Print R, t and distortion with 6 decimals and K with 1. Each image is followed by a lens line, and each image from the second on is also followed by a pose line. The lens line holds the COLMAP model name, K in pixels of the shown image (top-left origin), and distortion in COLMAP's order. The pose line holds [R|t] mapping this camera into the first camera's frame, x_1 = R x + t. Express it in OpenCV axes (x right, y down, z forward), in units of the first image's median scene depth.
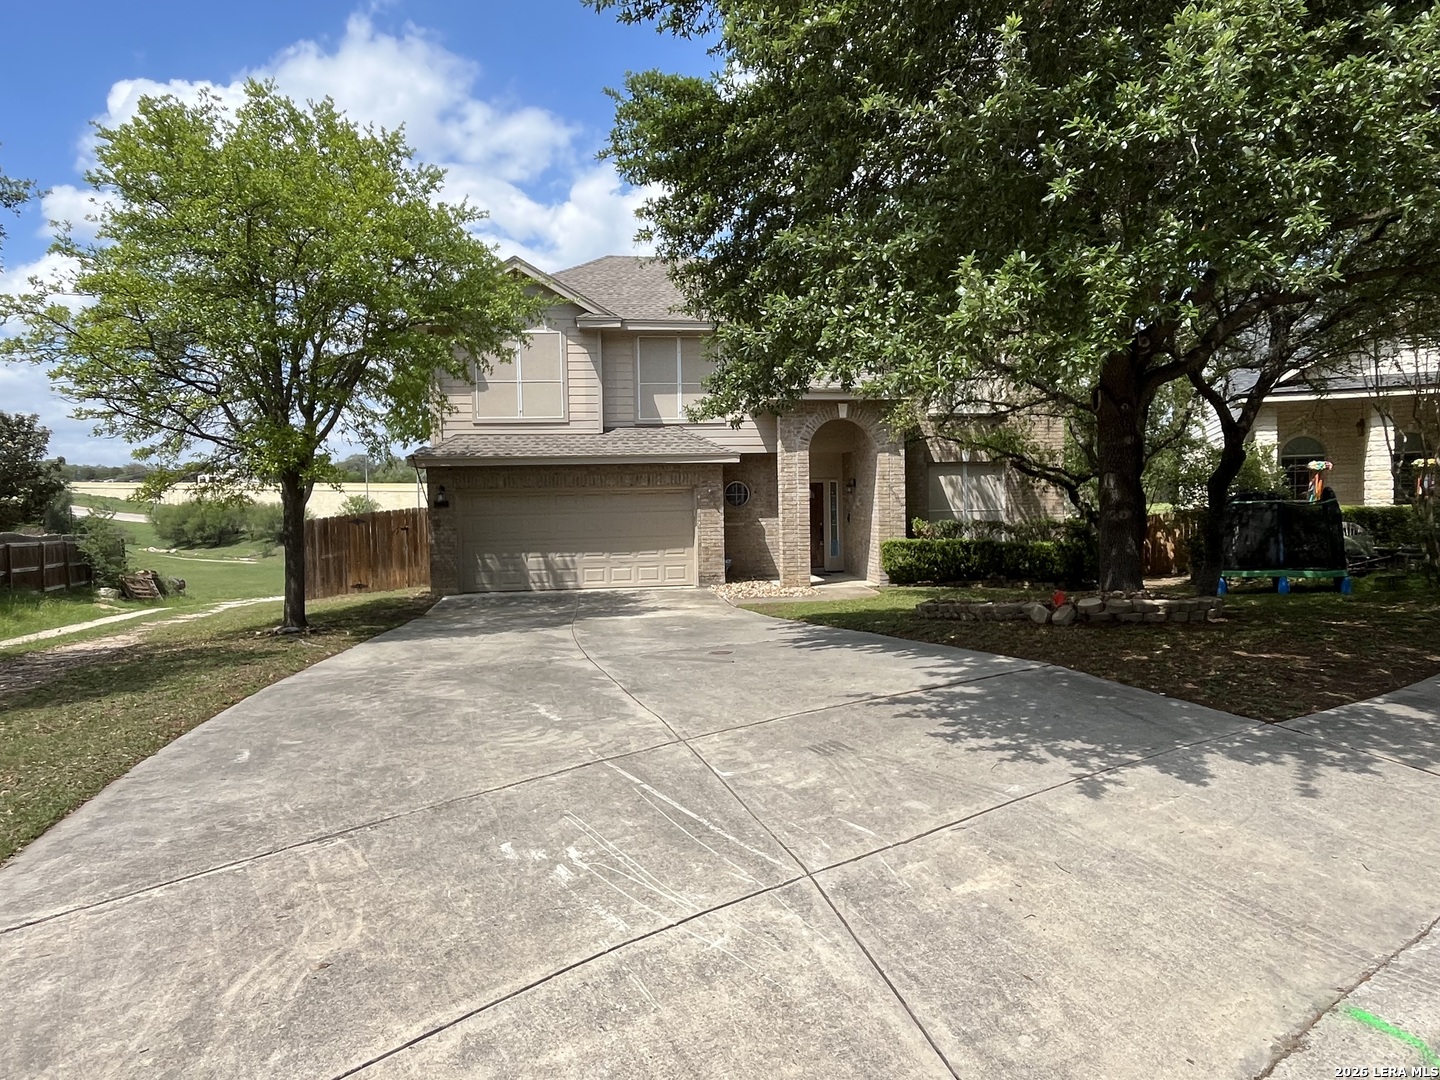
lens RADIAL K [[882.1, 0, 720.0], [0, 882.1, 540.0], [0, 0, 1]] dist [0.000586, 0.000632]
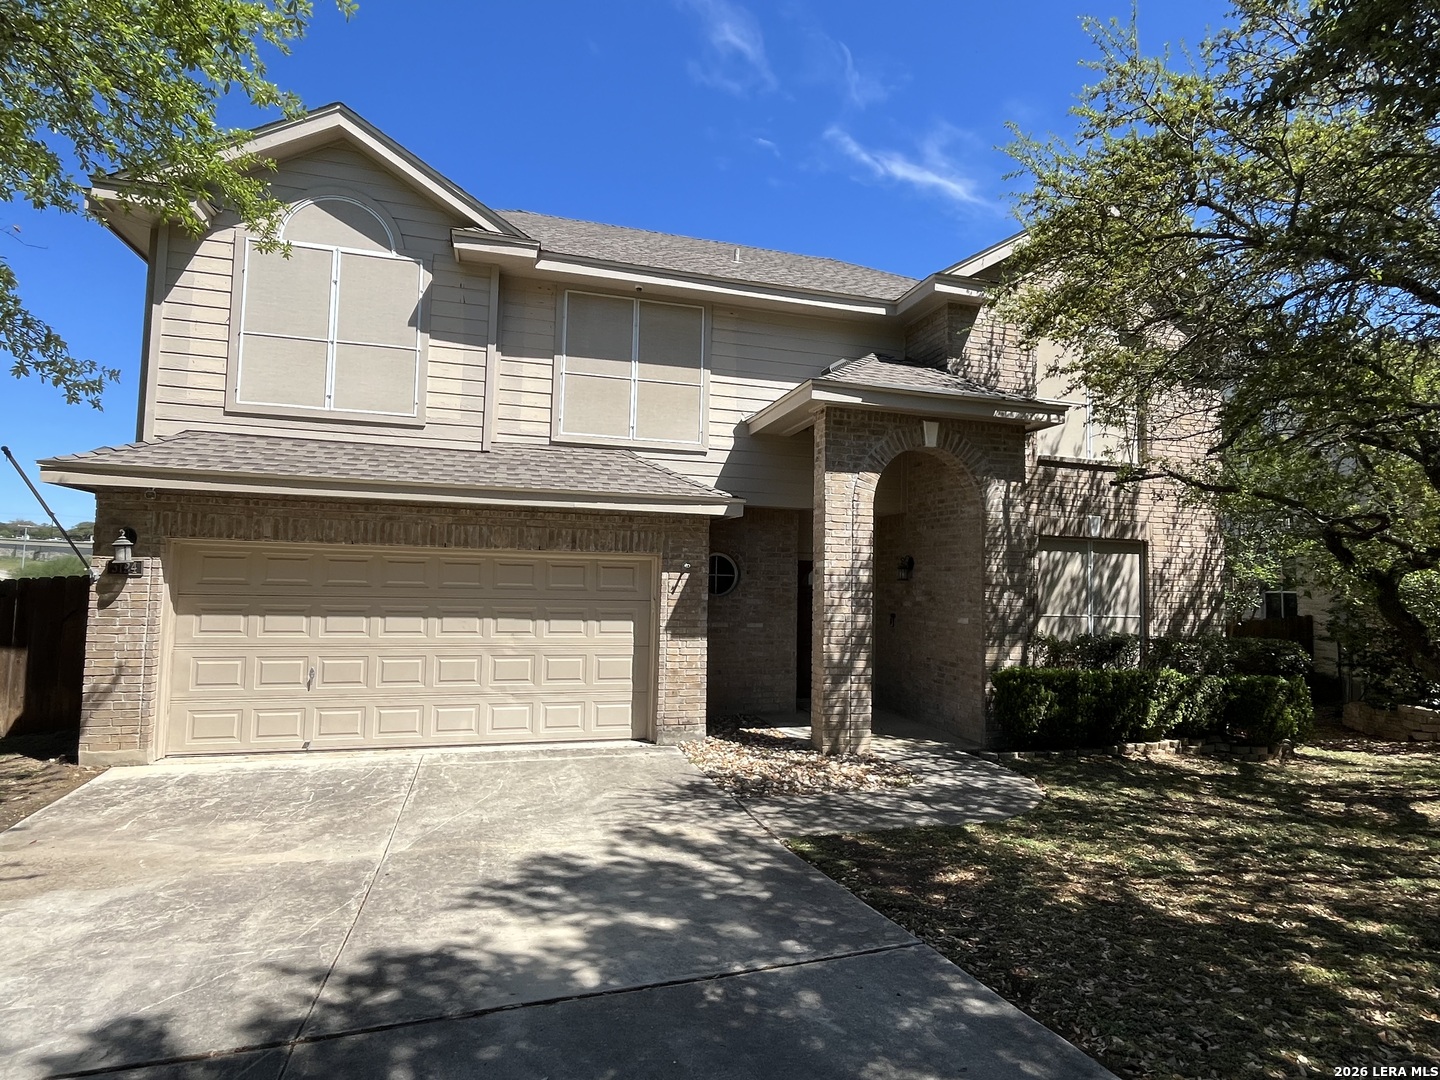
lens RADIAL K [[779.7, 0, 730.7], [0, 779.7, 533.4], [0, 0, 1]] dist [-0.001390, 0.000701]
pose [[0.988763, 0.050397, 0.140742, -0.052343], [-0.034293, 0.992821, -0.114587, -0.021211], [-0.145506, 0.108473, 0.983393, 0.515980]]
